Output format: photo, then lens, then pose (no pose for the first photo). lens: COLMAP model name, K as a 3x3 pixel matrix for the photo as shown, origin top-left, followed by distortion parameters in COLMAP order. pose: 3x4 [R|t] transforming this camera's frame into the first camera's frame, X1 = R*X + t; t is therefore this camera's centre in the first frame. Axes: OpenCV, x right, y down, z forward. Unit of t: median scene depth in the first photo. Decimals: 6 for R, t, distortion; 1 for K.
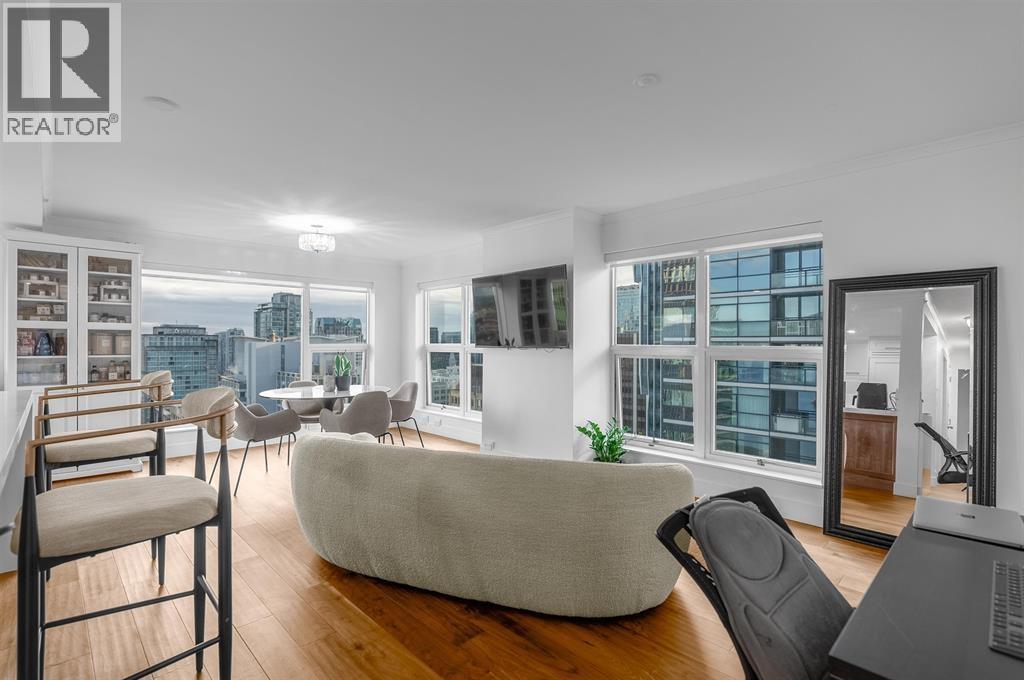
lens RADIAL K [[481.8, 0, 512.0], [0, 481.8, 340.0], [0, 0, 1]] dist [-0.002077, 0.000027]
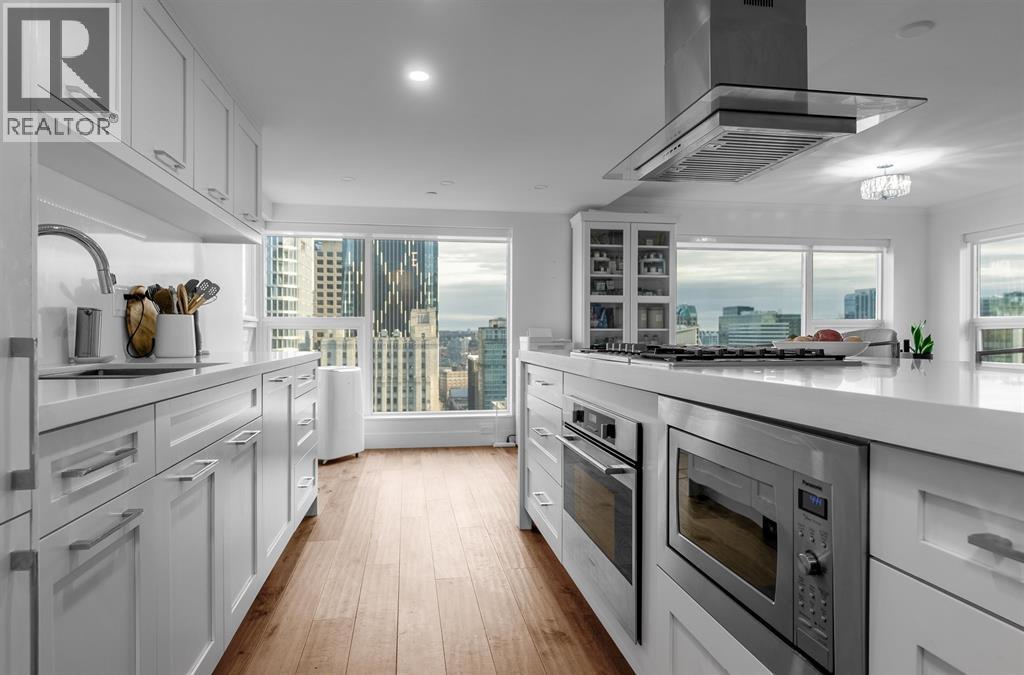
lens RADIAL K [[601.6, 0, 512.0], [0, 601.6, 337.5], [0, 0, 1]] dist [0.000044, 0.001489]
pose [[0.828226, -0.001077, -0.560394, -0.332809], [0.005982, 0.999958, 0.006918, 0.034568], [0.560363, -0.009082, 0.828197, -0.170074]]
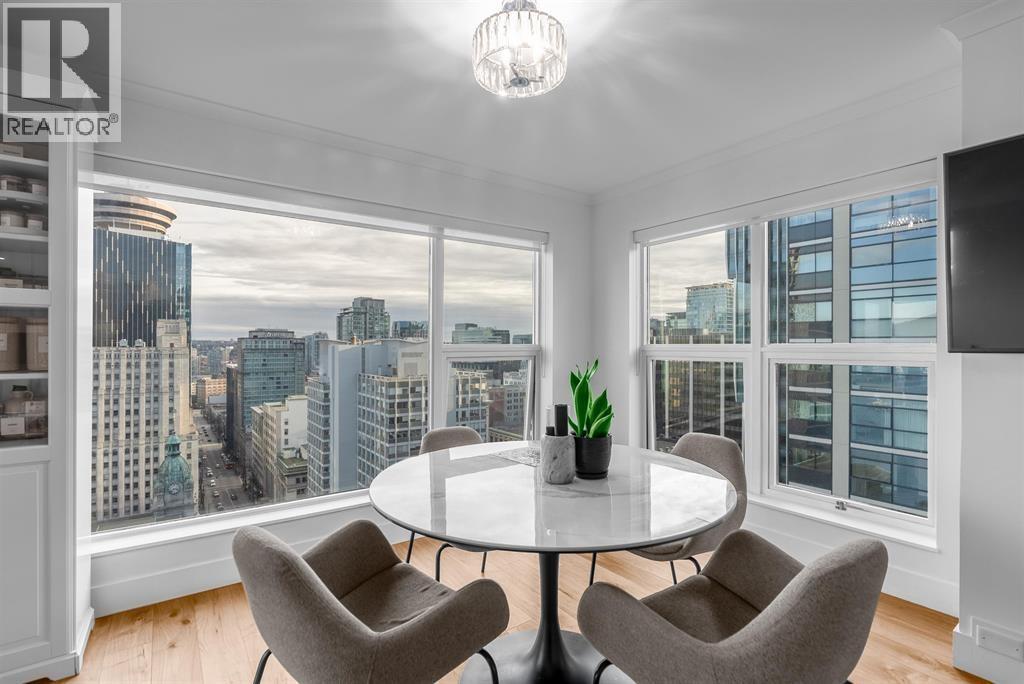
lens RADIAL K [[481.8, 0, 512.0], [0, 481.8, 342.0], [0, 0, 1]] dist [-0.002077, 0.000027]
pose [[0.989838, -0.002211, -0.142185, -0.335810], [0.002031, 0.999997, -0.001407, 0.007147], [0.142188, 0.001104, 0.989839, 0.605700]]
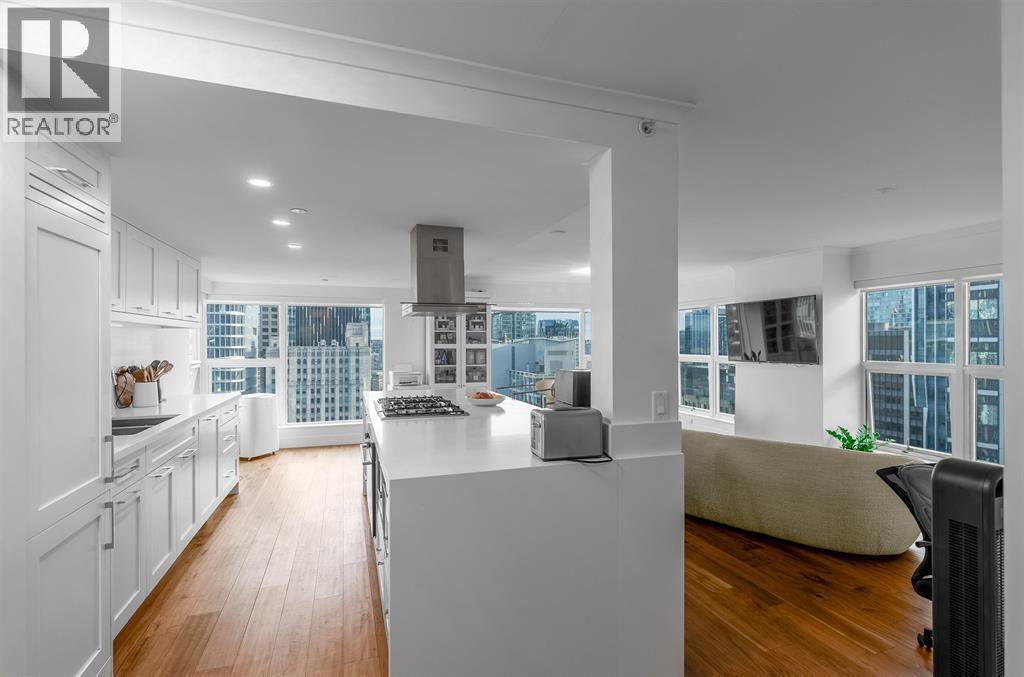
lens RADIAL K [[487.3, 0, 517.5], [0, 487.3, 341.4], [0, 0, 1]] dist [-0.006510, 0.000516]
pose [[0.910457, -0.007090, -0.413542, -0.052337], [0.008190, 0.999966, 0.000887, -0.039165], [0.413522, -0.004194, 0.910485, -0.335828]]
